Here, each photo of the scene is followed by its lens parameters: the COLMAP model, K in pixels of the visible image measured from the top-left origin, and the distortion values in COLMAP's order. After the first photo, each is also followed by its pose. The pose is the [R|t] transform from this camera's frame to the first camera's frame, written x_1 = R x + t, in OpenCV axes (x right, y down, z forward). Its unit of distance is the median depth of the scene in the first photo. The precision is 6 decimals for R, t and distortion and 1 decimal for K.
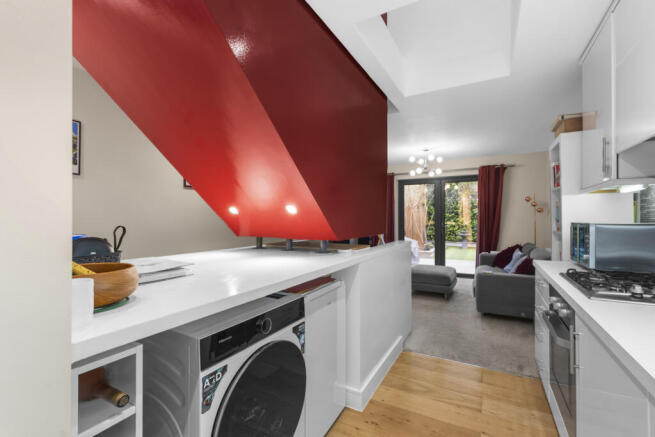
lens RADIAL K [[291.6, 0, 327.5], [0, 291.6, 218.5], [0, 0, 1]] dist [0.000262, 0.000222]
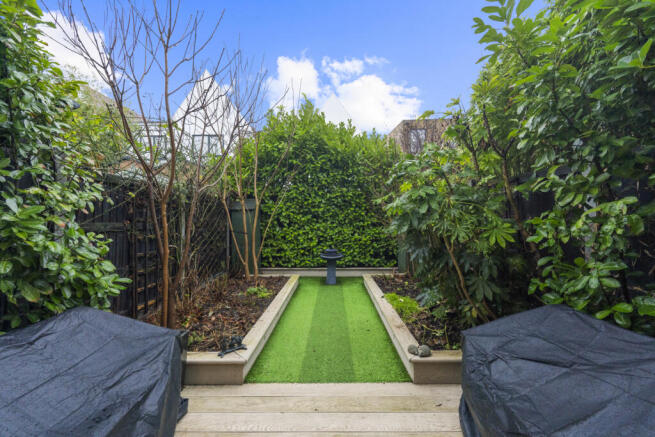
lens RADIAL K [[294.4, 0, 327.7], [0, 294.4, 212.2], [0, 0, 1]] dist [0.000944, 0.000060]
pose [[0.882072, 0.005432, 0.471083, 0.985898], [0.009838, 0.999503, -0.029947, -0.021689], [-0.471011, 0.031050, 0.881581, 2.459073]]
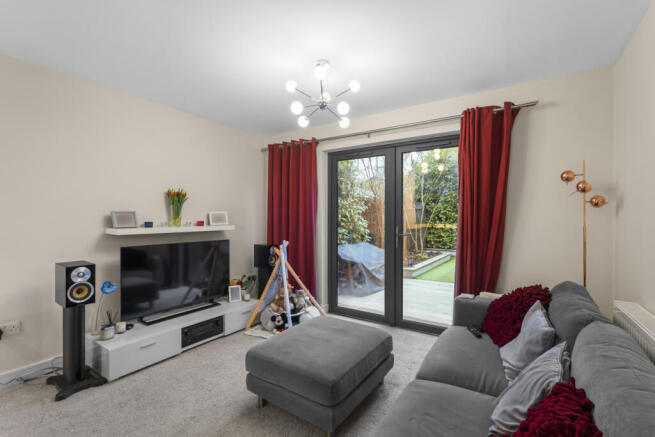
lens RADIAL K [[297.8, 0, 327.5], [0, 297.8, 218.5], [0, 0, 1]] dist [-0.001279, -0.000046]
pose [[0.996916, 0.004625, -0.078339, 0.704261], [-0.004410, 0.999986, 0.002921, -0.008121], [0.078351, -0.002567, 0.996923, 1.018388]]
